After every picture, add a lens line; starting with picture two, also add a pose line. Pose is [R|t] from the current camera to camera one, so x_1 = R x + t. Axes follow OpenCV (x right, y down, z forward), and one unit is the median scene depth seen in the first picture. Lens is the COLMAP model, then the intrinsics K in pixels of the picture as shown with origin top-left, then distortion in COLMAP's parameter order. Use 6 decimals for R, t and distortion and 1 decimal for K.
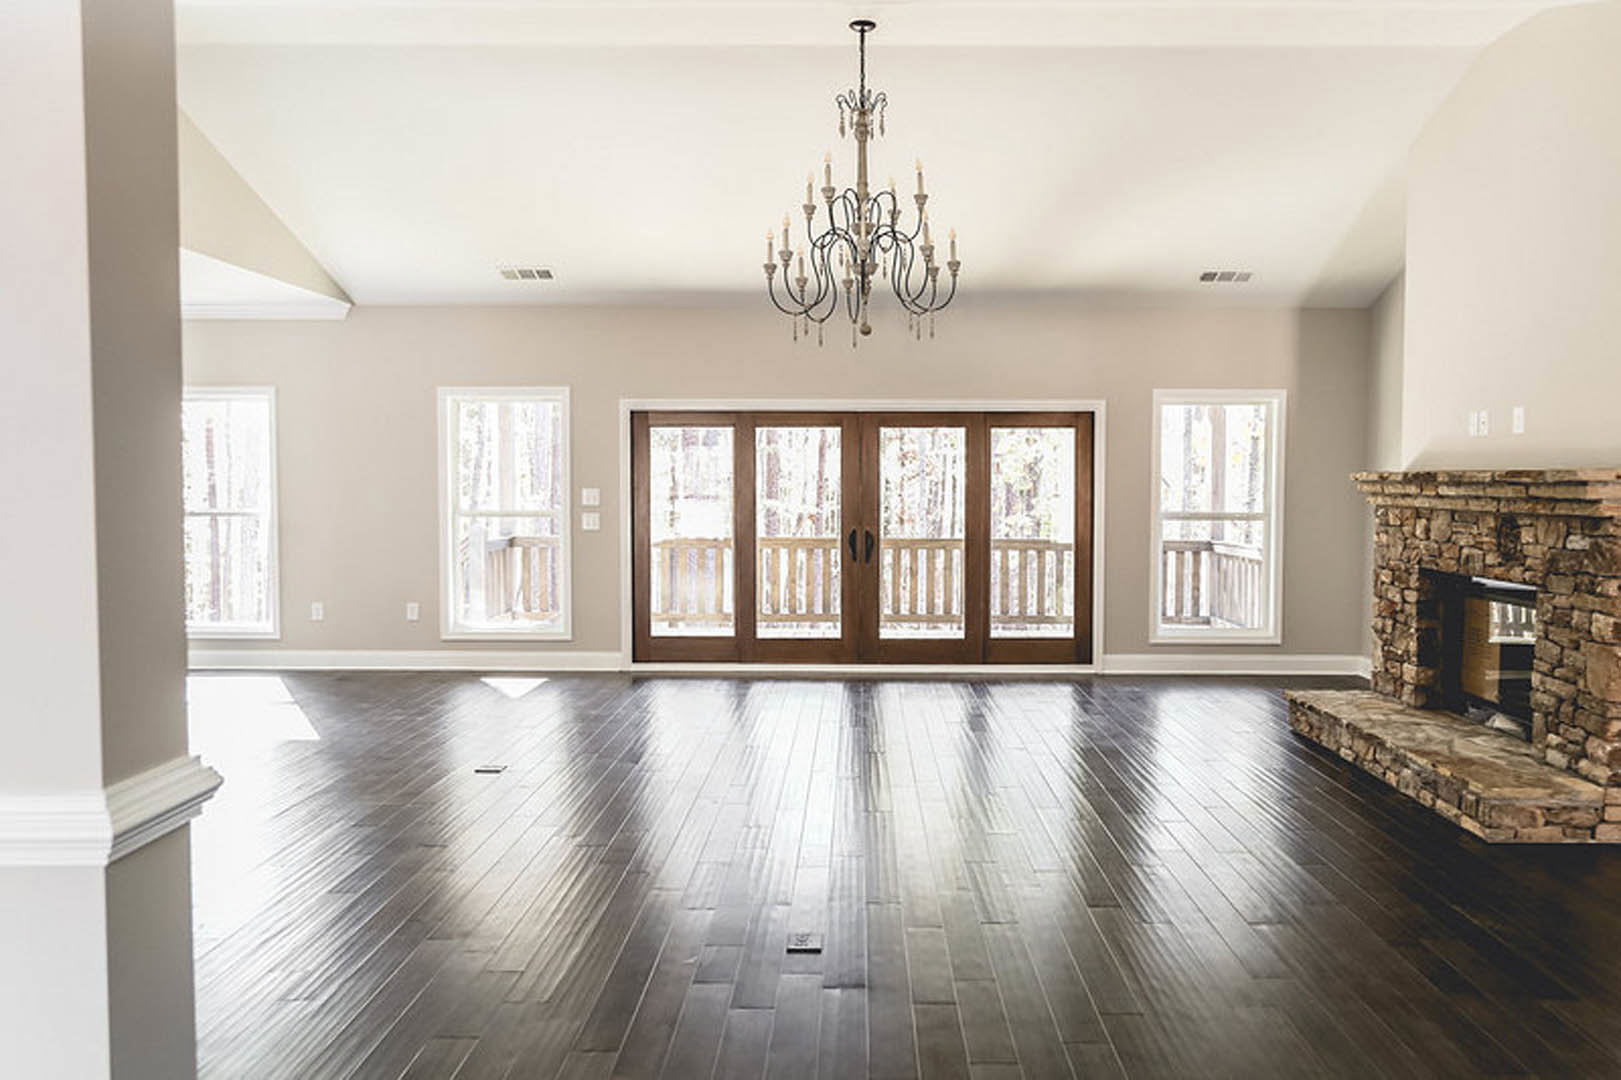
lens RADIAL K [[1174.1, 0, 847.1], [0, 1174.1, 536.6], [0, 0, 1]] dist [0.001256, -0.002883]
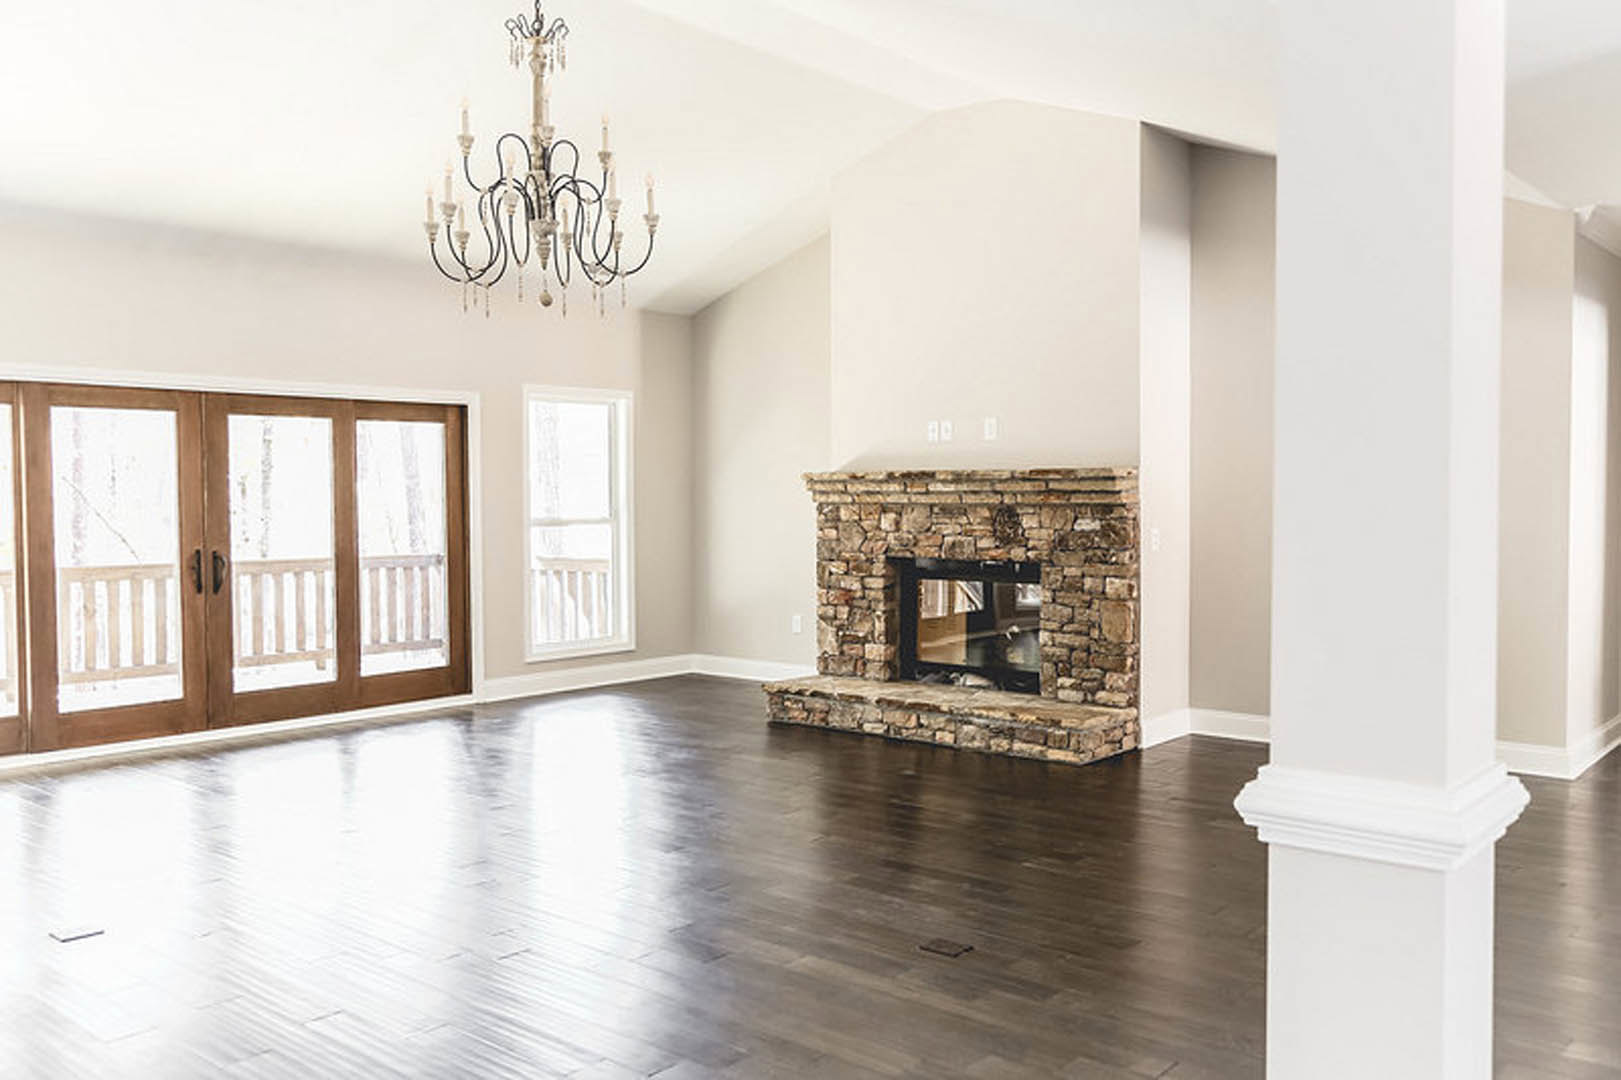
lens RADIAL K [[1367.1, 0, 810.5], [0, 1367.1, 540.0], [0, 0, 1]] dist [-0.049434, -0.011285]
pose [[0.648107, -0.032120, 0.760872, -0.573484], [0.043722, 0.999032, 0.004931, 0.000829], [-0.760293, 0.030071, 0.648884, 0.207389]]
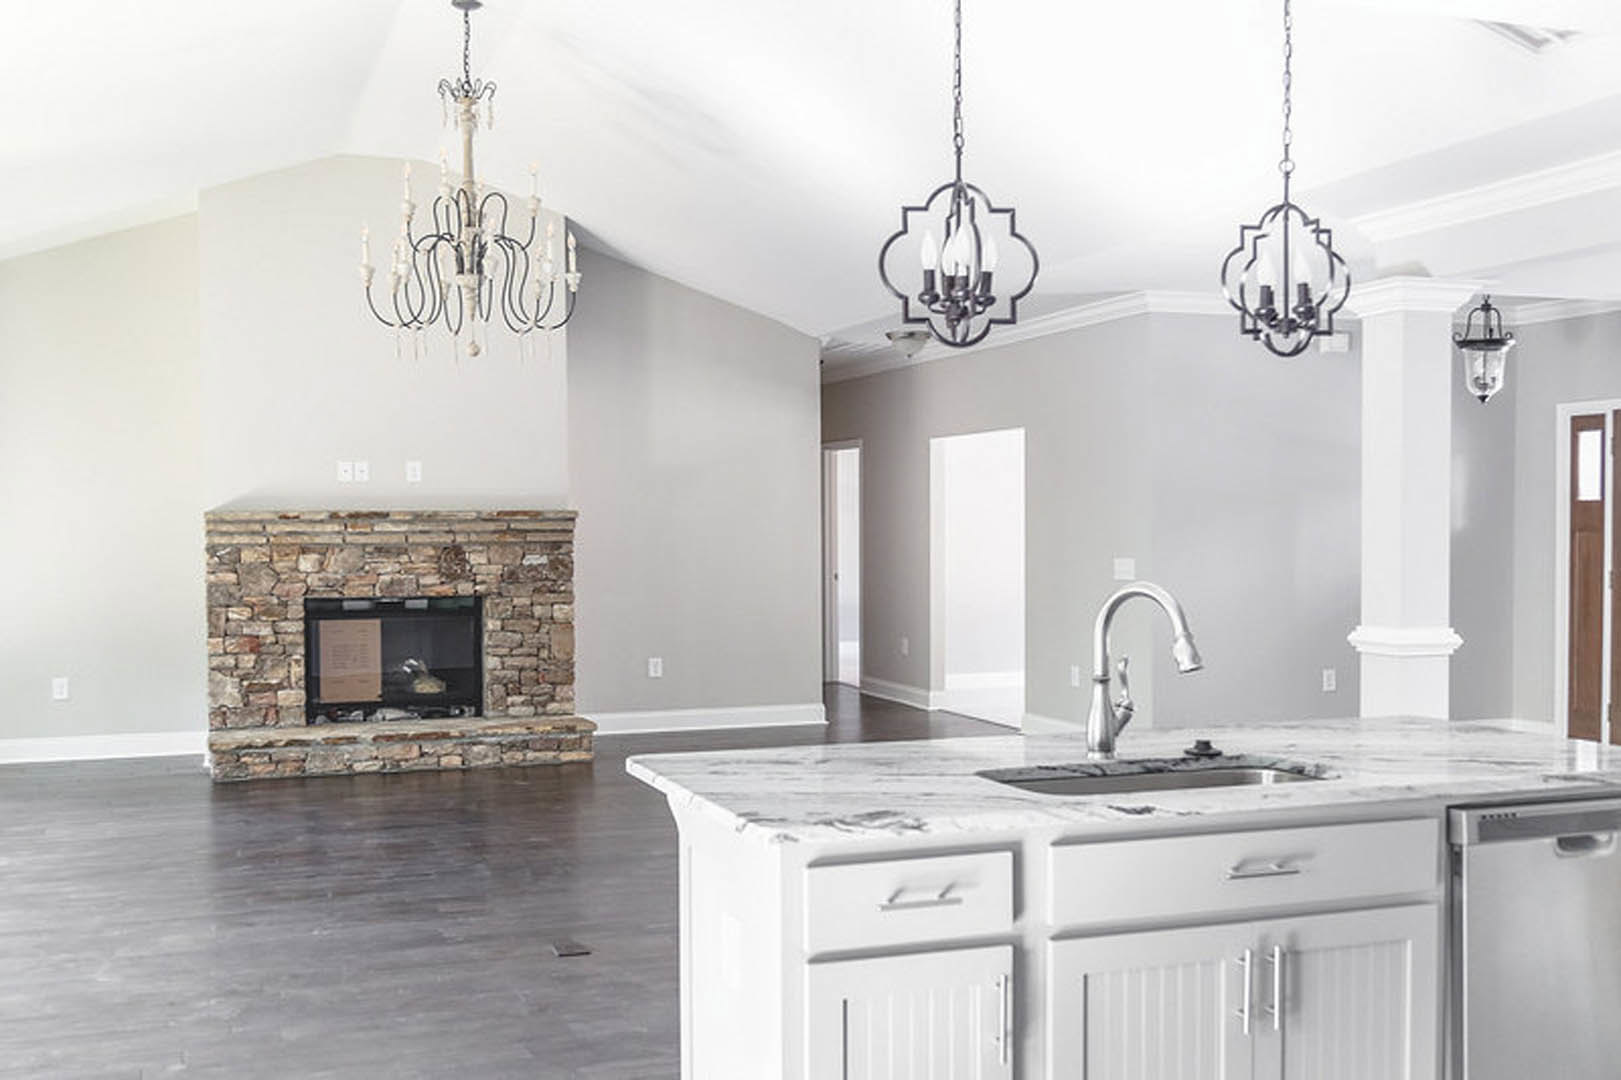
lens RADIAL K [[1650.9, 0, 806.6], [0, 1650.9, 585.6], [0, 0, 1]] dist [-0.010970, -0.003491]
pose [[-0.360895, -0.034121, 0.931982, -1.154899], [0.052566, 0.996998, 0.056856, -0.050320], [-0.931124, 0.069510, -0.358018, 1.144673]]
